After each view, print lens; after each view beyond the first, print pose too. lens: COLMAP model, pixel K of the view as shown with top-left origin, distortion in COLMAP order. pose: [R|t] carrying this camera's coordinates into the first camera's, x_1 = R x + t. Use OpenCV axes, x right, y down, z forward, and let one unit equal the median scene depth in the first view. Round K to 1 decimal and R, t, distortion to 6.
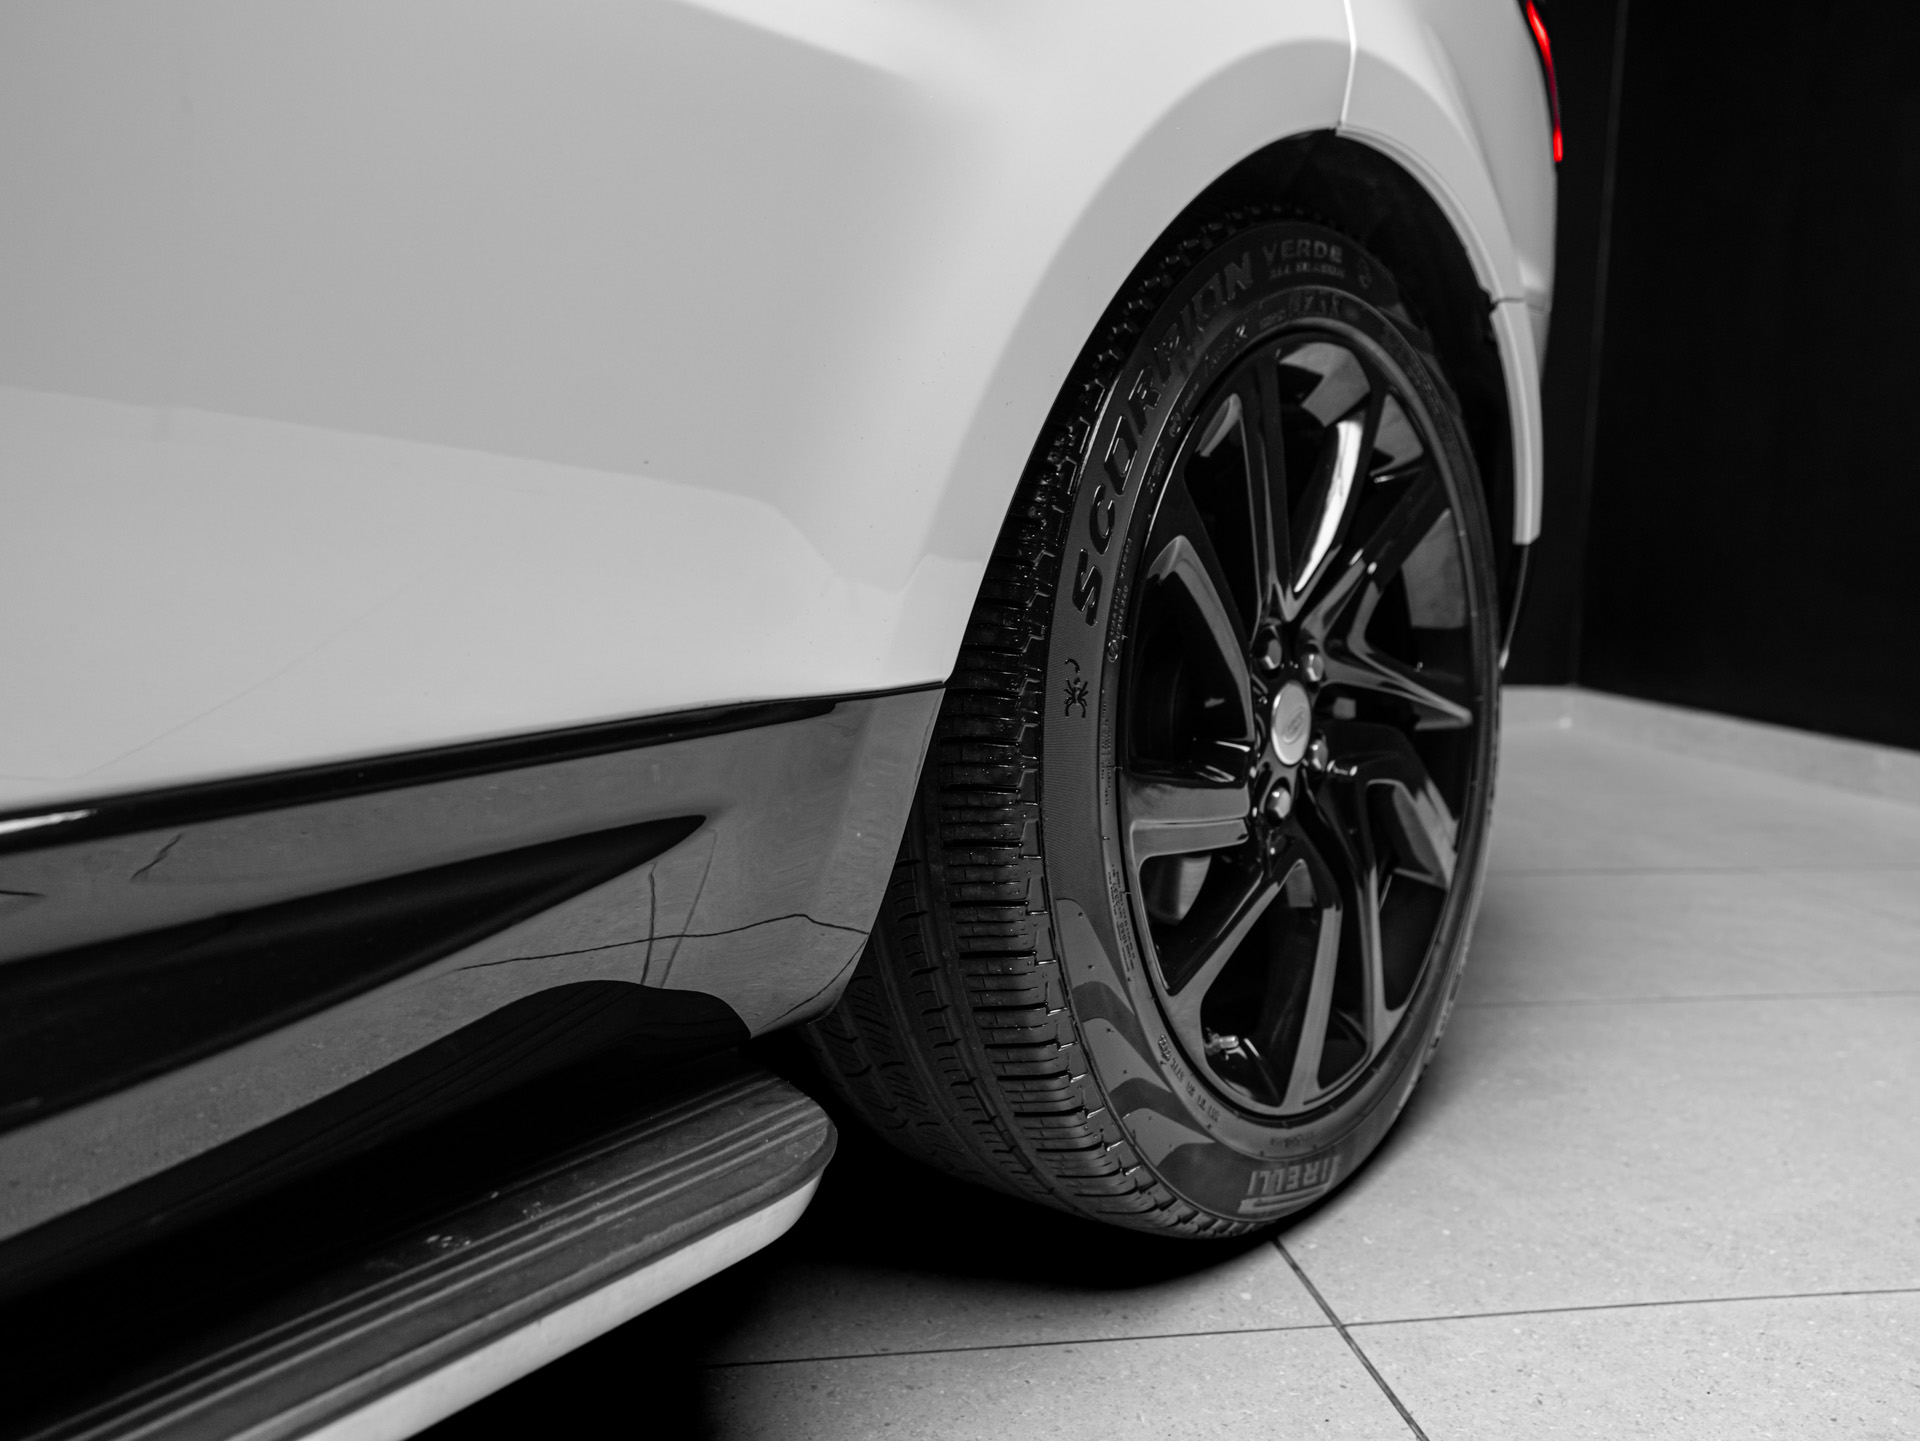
lens RADIAL K [[1421.7, 0, 957.8], [0, 1421.7, 725.3], [0, 0, 1]] dist [-0.008811, 0.002399]
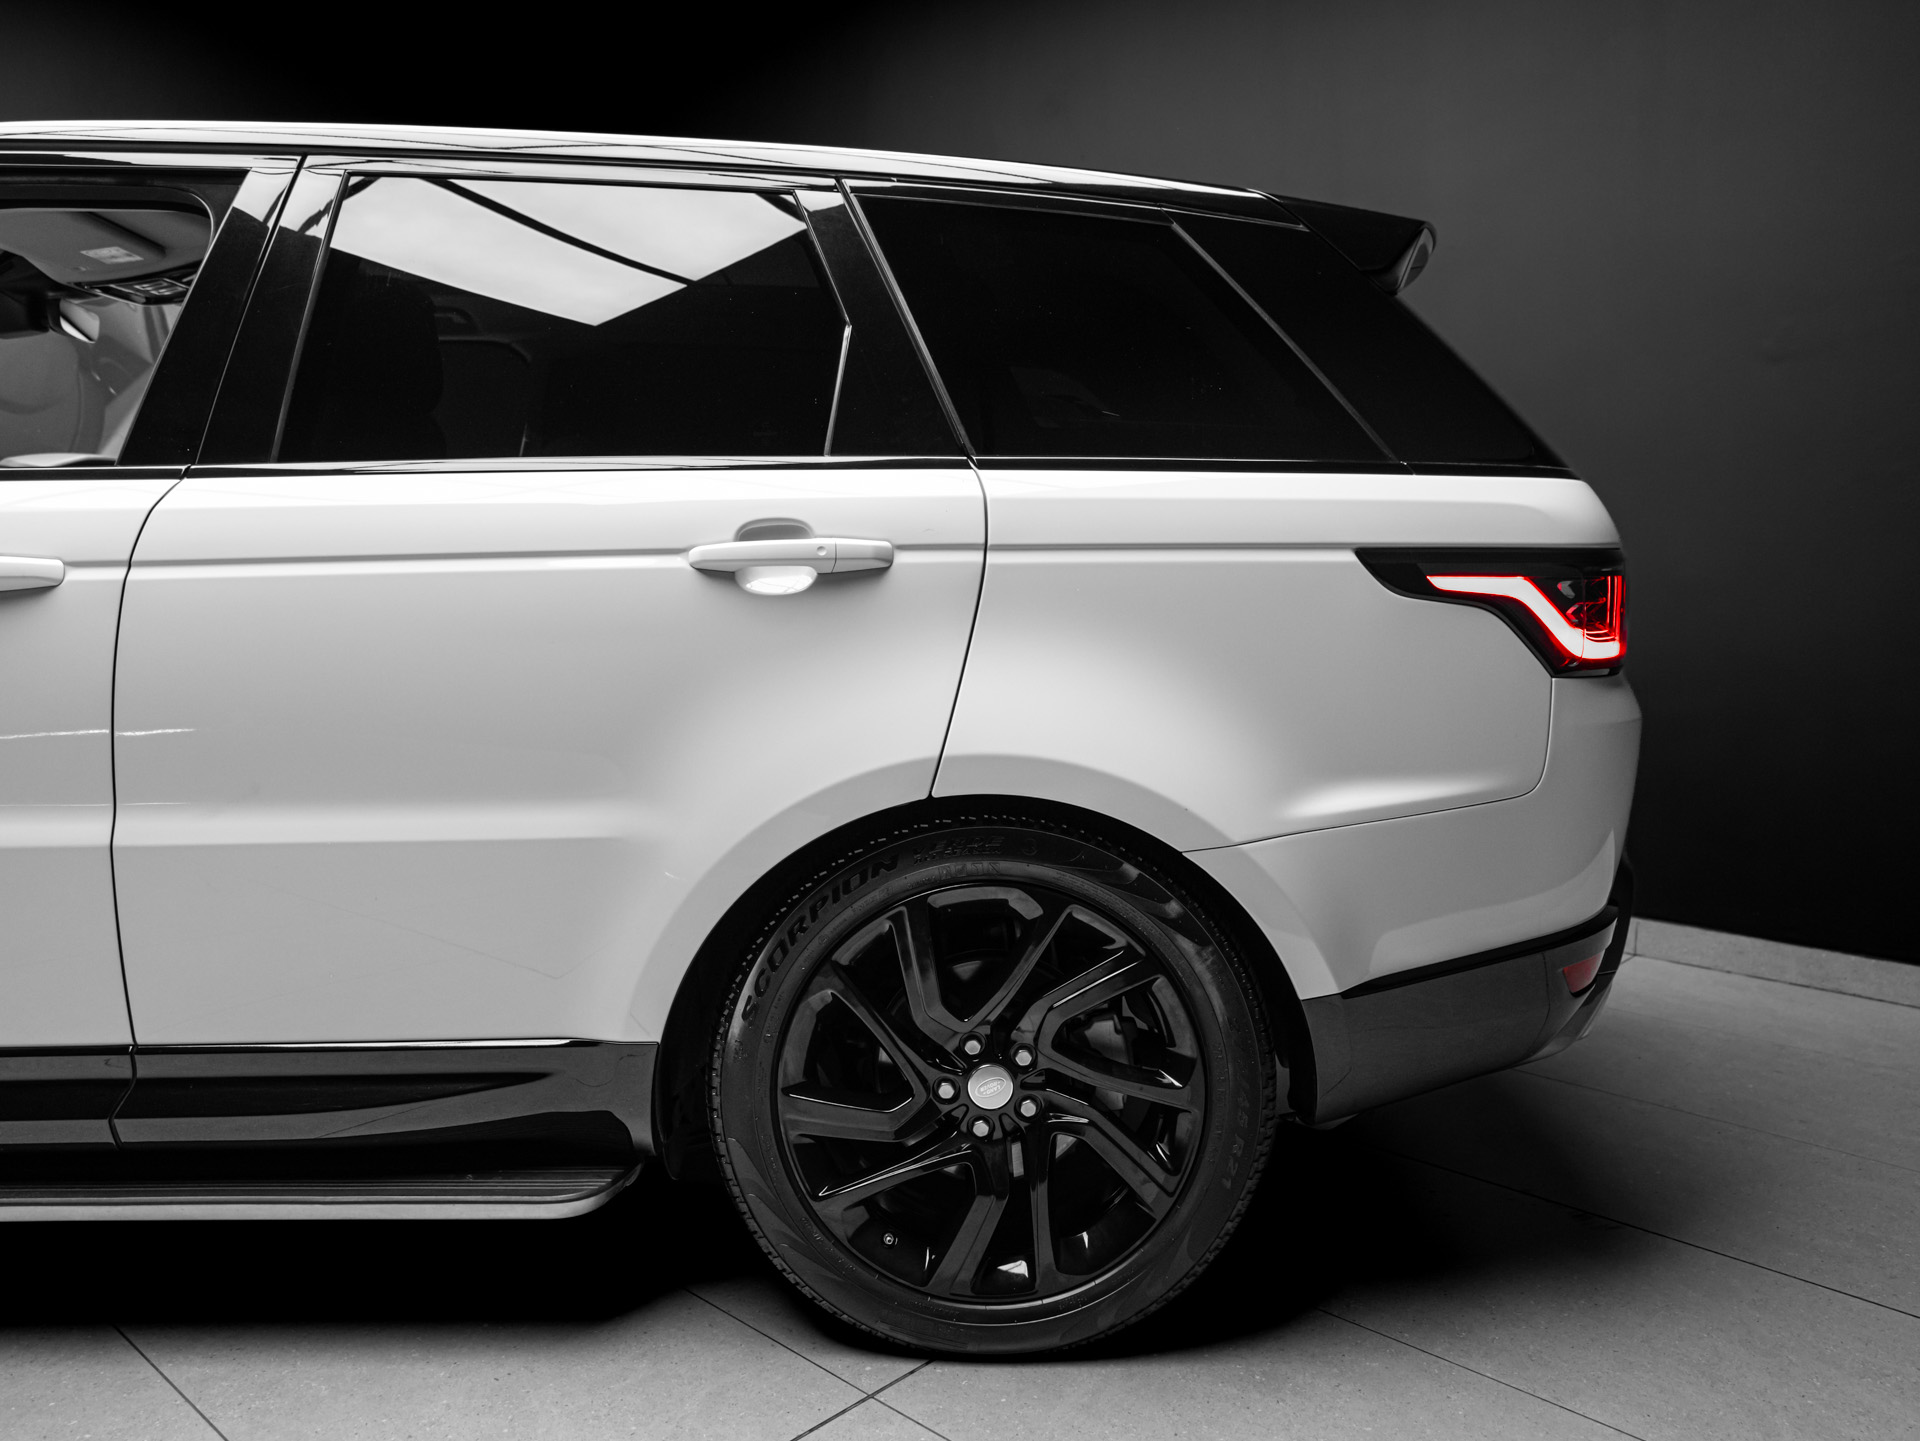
lens RADIAL K [[1437.9, 0, 960.0], [0, 1437.9, 720.5], [0, 0, 1]] dist [-0.006936, 0.002364]
pose [[0.639546, 0.085136, -0.764024, 1.785605], [-0.107028, 0.994030, 0.021176, -0.567512], [0.761266, 0.068229, 0.644840, -0.260454]]
